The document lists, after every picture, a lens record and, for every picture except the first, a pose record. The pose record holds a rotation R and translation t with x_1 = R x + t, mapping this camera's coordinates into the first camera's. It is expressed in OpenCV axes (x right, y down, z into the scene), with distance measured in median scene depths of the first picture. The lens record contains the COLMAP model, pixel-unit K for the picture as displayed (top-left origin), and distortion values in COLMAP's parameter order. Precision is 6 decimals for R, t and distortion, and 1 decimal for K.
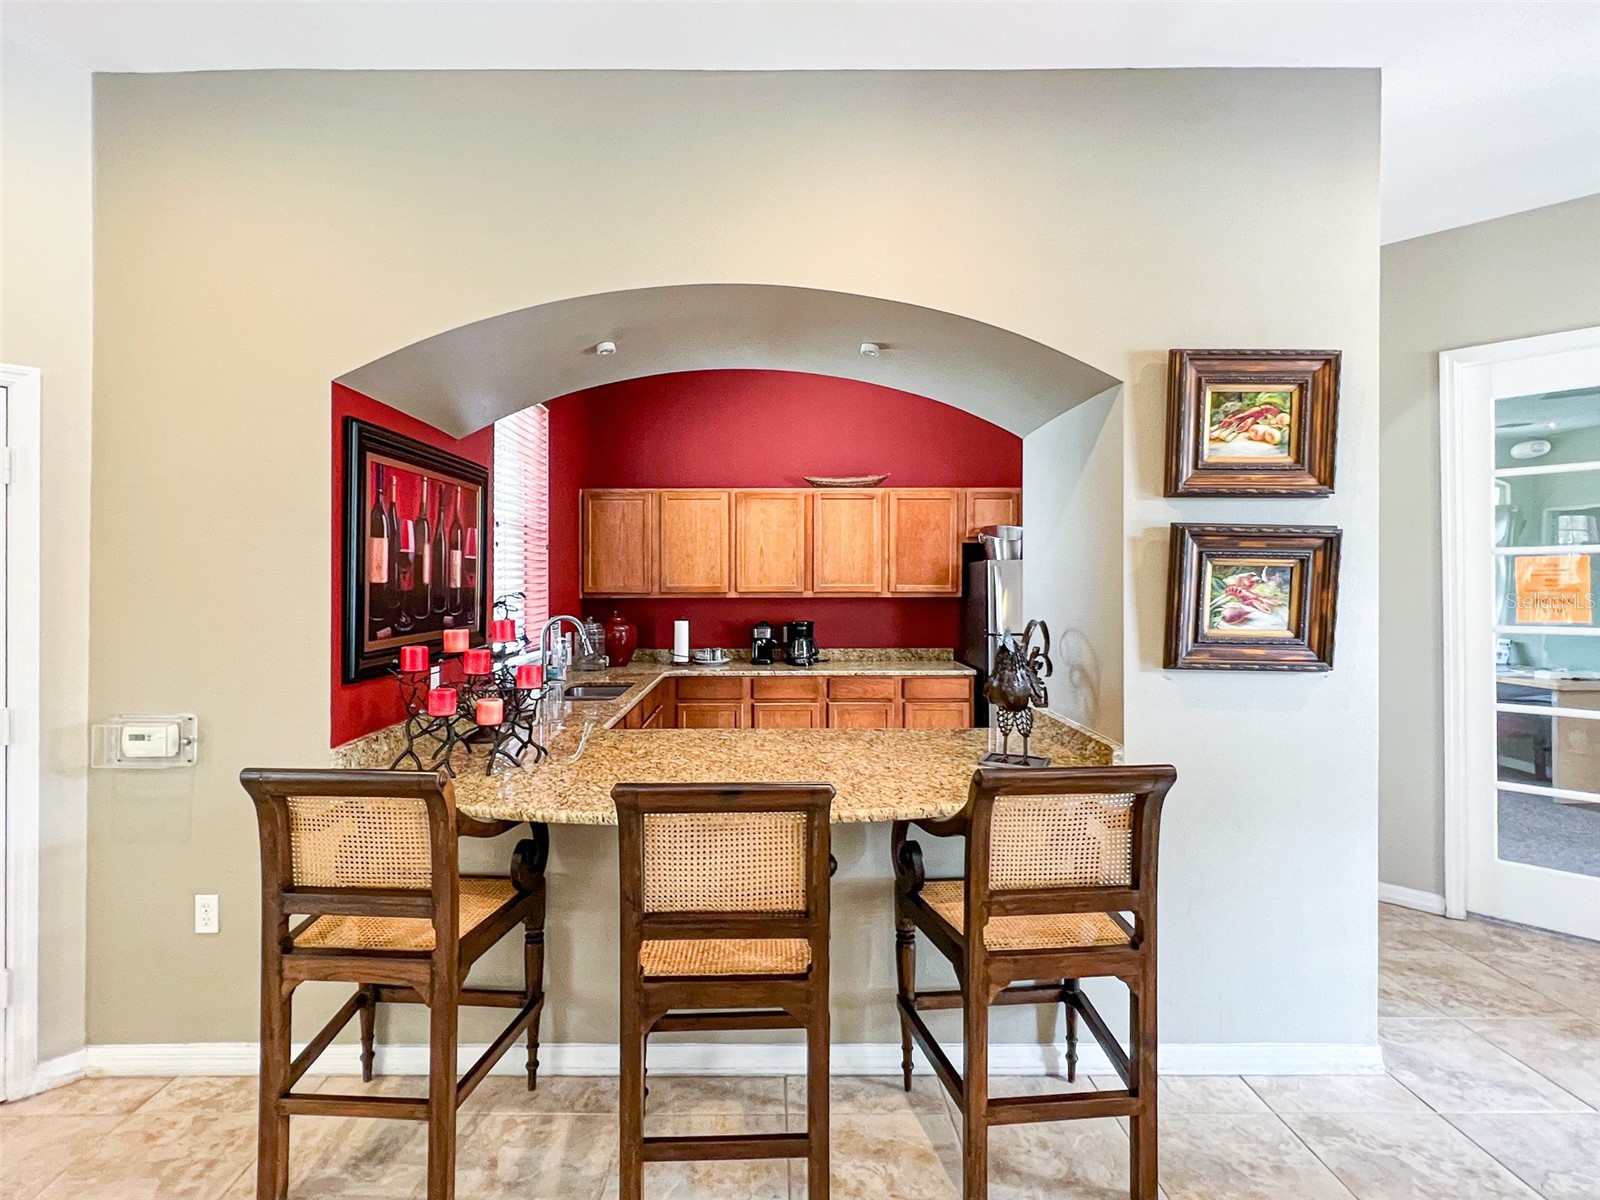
lens RADIAL K [[747.4, 0, 798.8], [0, 747.4, 597.0], [0, 0, 1]] dist [-0.000267, 0.000005]
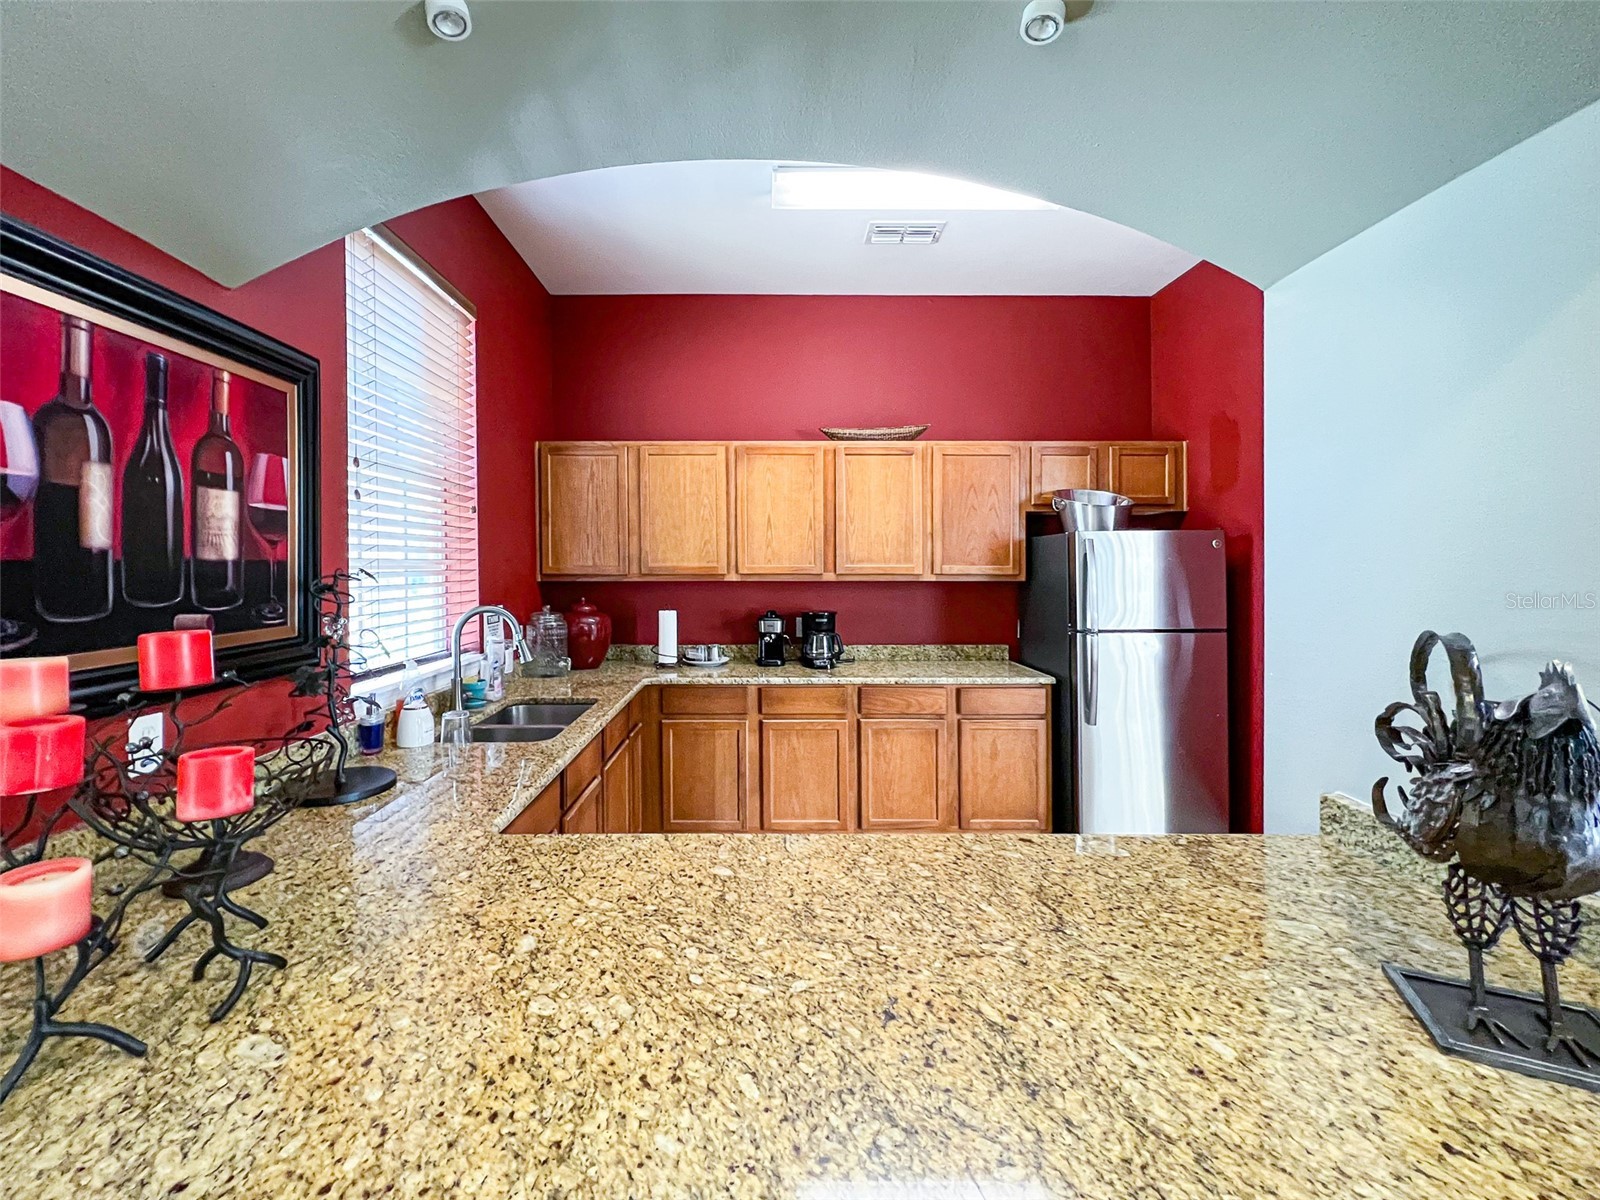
lens RADIAL K [[647.6, 0, 803.1], [0, 647.6, 641.8], [0, 0, 1]] dist [-0.000347, -0.000080]
pose [[0.999682, 0.000191, 0.025226, -0.032087], [-0.002532, 0.995681, 0.092802, 0.001056], [-0.025099, -0.092836, 0.995365, 0.320299]]
